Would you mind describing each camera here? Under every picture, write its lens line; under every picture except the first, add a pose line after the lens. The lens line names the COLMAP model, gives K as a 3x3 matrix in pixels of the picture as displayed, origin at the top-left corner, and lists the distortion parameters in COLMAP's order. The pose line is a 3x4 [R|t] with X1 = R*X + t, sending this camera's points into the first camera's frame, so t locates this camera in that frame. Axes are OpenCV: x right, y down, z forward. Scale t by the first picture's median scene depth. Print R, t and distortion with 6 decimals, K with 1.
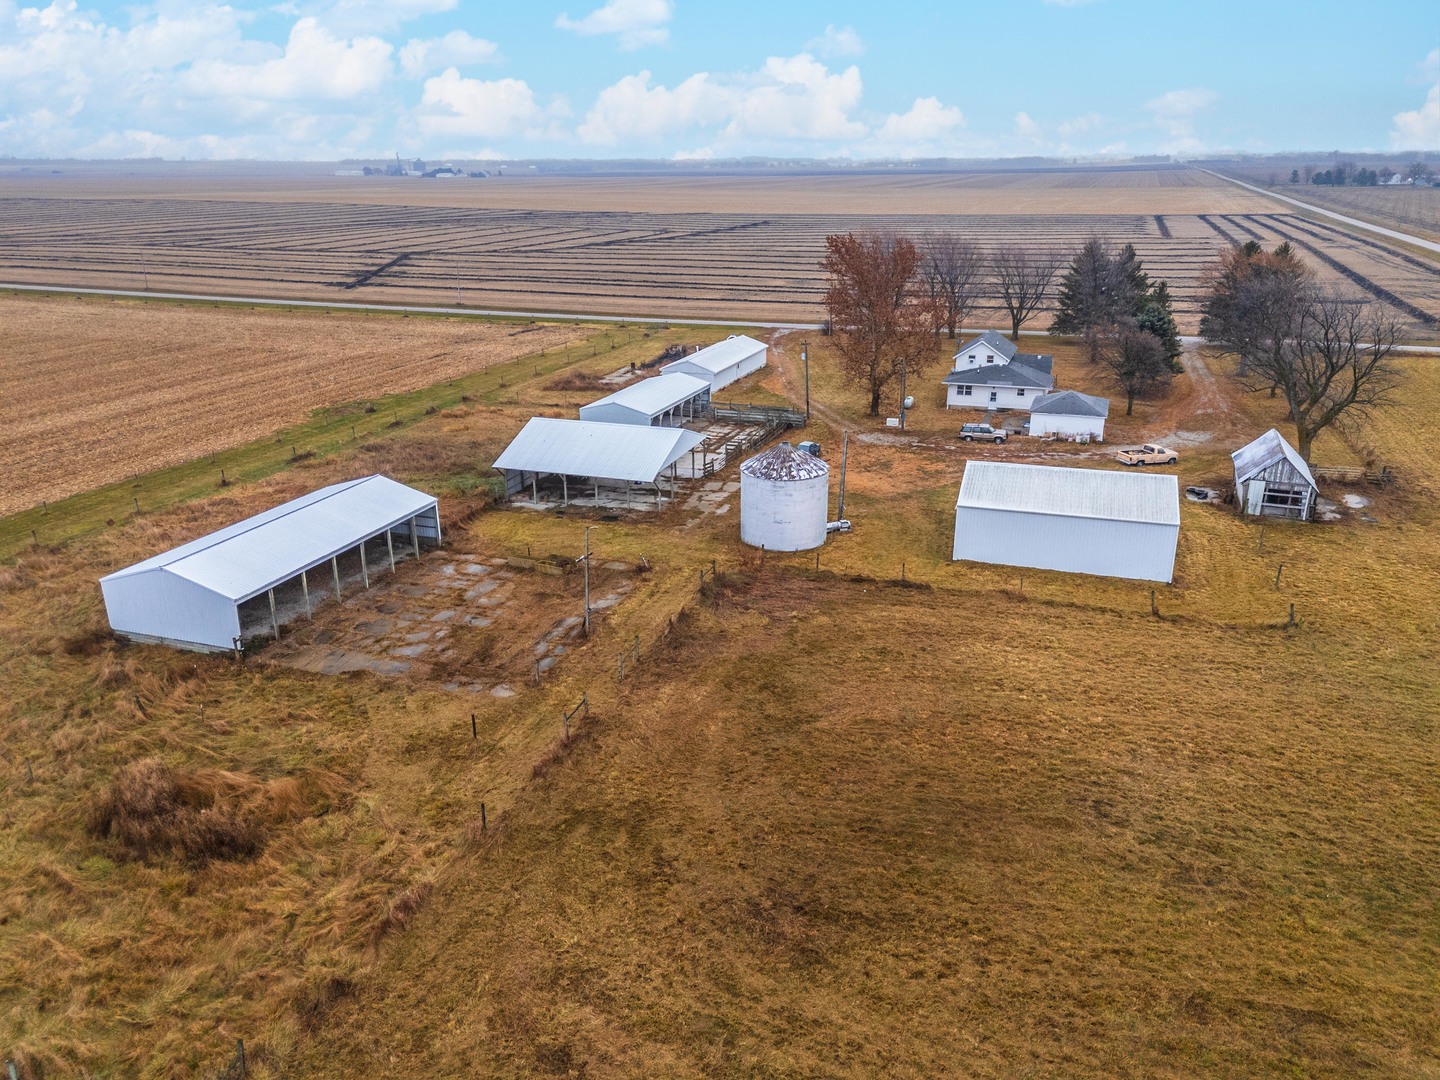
lens RADIAL K [[1044.6, 0, 714.9], [0, 1044.6, 547.3], [0, 0, 1]] dist [0.081946, -0.077364]
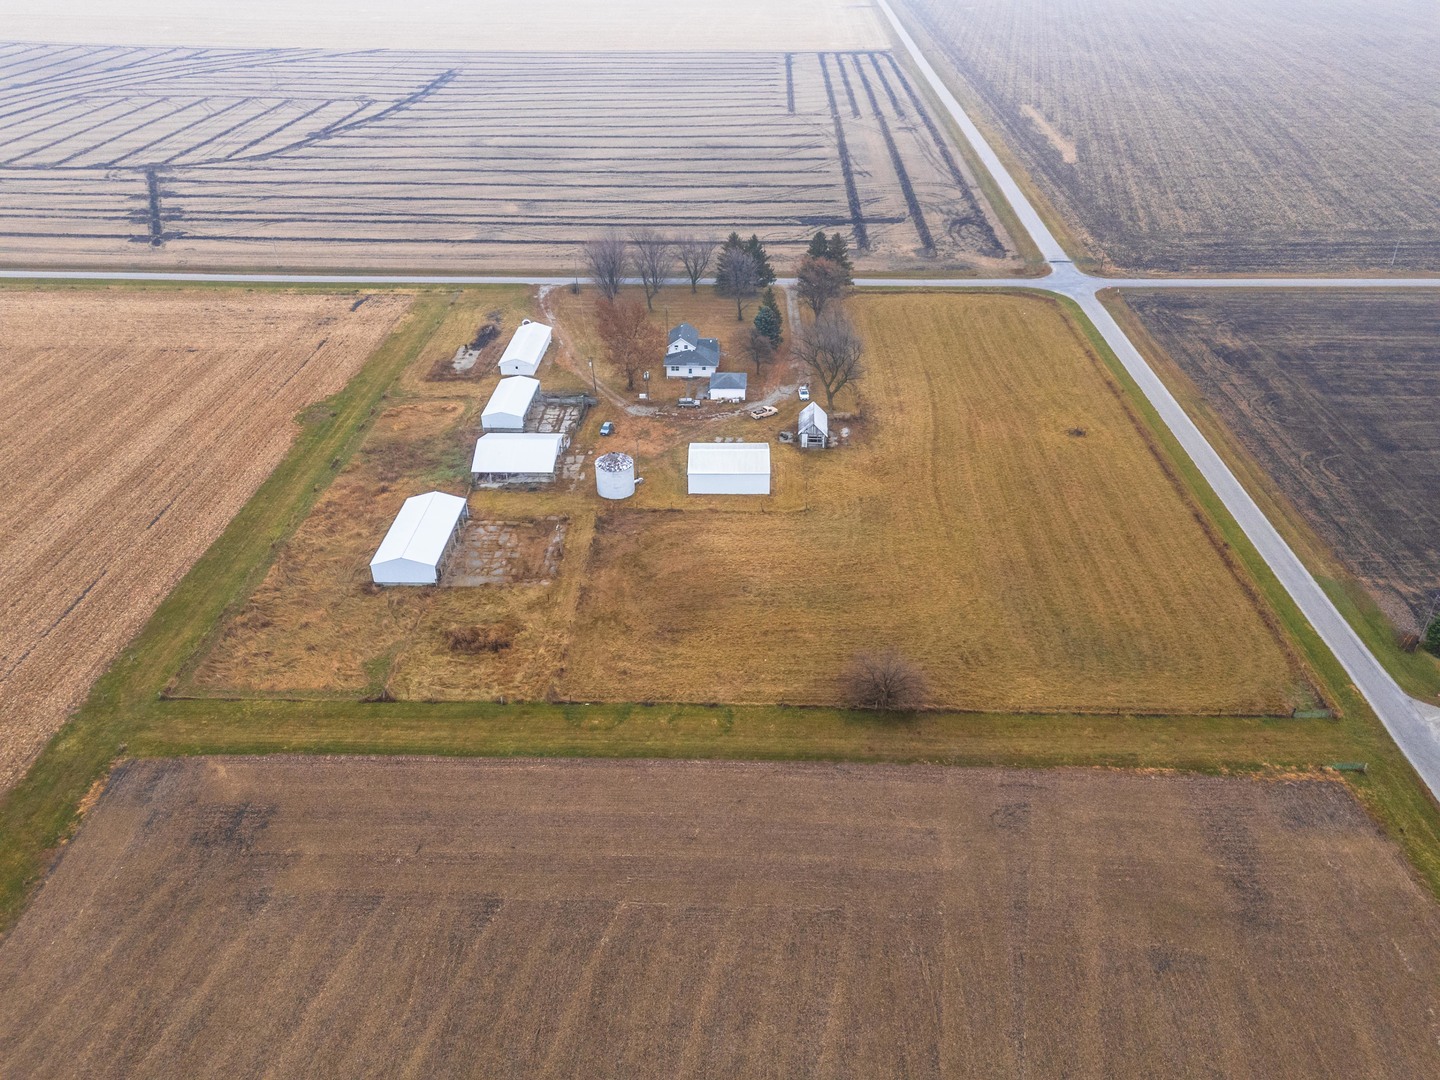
lens RADIAL K [[1044.6, 0, 714.9], [0, 1044.6, 547.3], [0, 0, 1]] dist [0.081946, -0.077364]
pose [[0.953150, -0.163136, 0.254741, -0.251953], [0.104085, 0.967566, 0.230177, -0.298262], [-0.284028, -0.192879, 0.939215, -0.943649]]
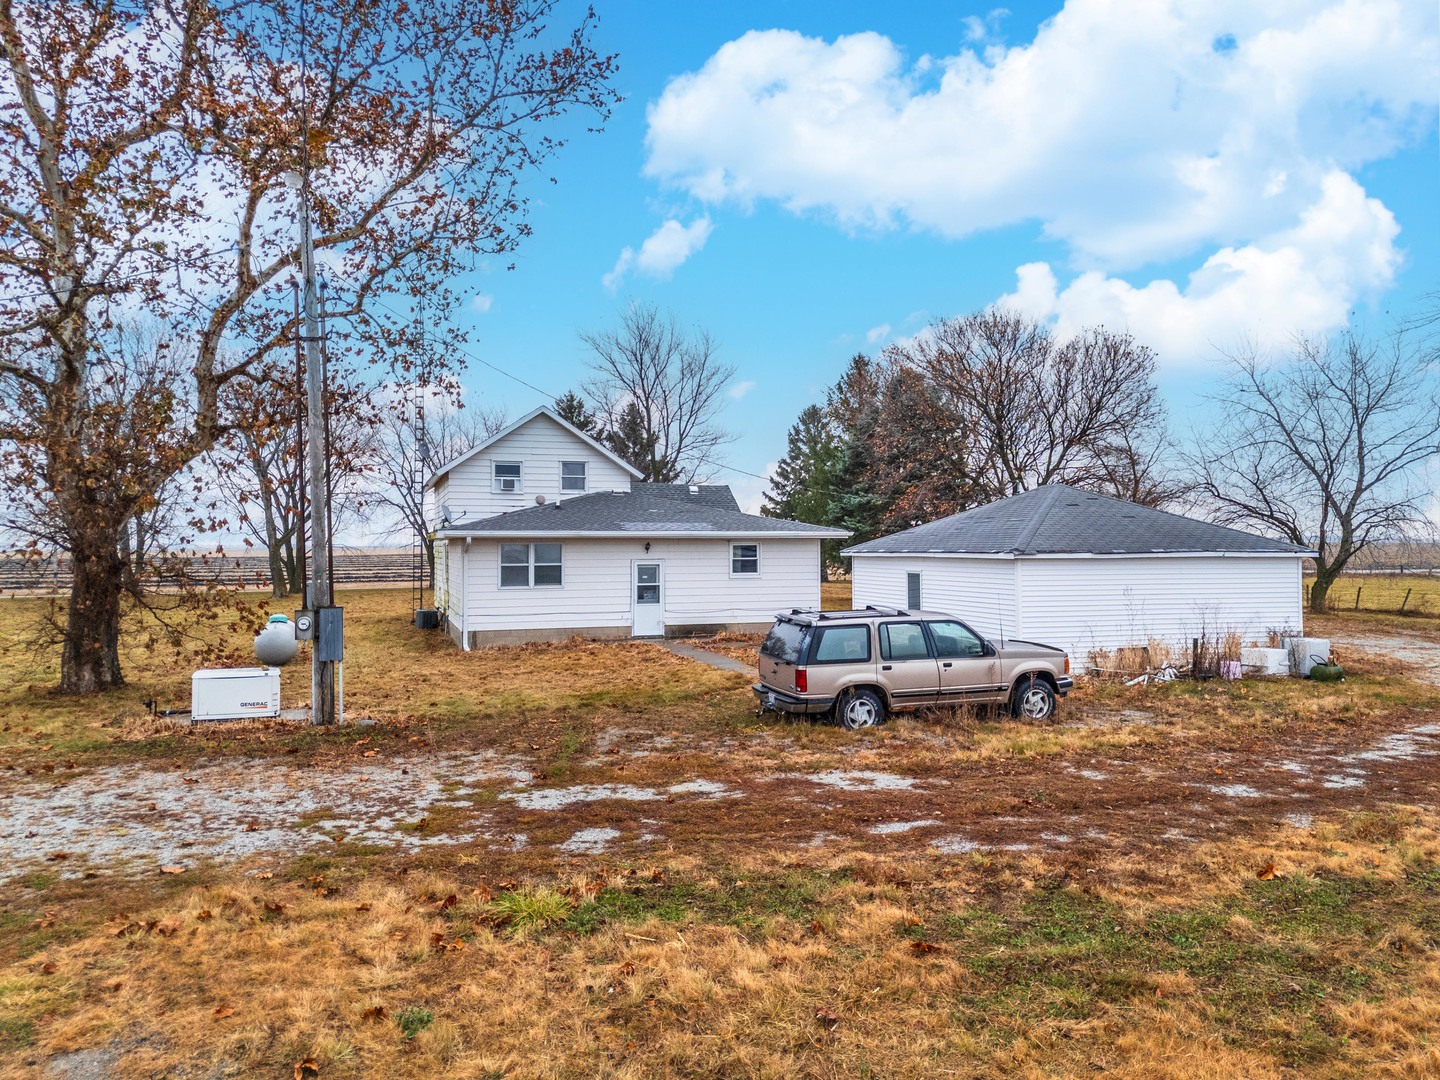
lens RADIAL K [[1050.7, 0, 720.0], [0, 1050.7, 540.0], [0, 0, 1]] dist [0.076068, -0.064650]
pose [[0.783549, 0.009723, 0.621254, 0.139570], [0.210678, 0.936486, -0.280372, -0.089779], [-0.584522, 0.350570, 0.731734, 0.907064]]
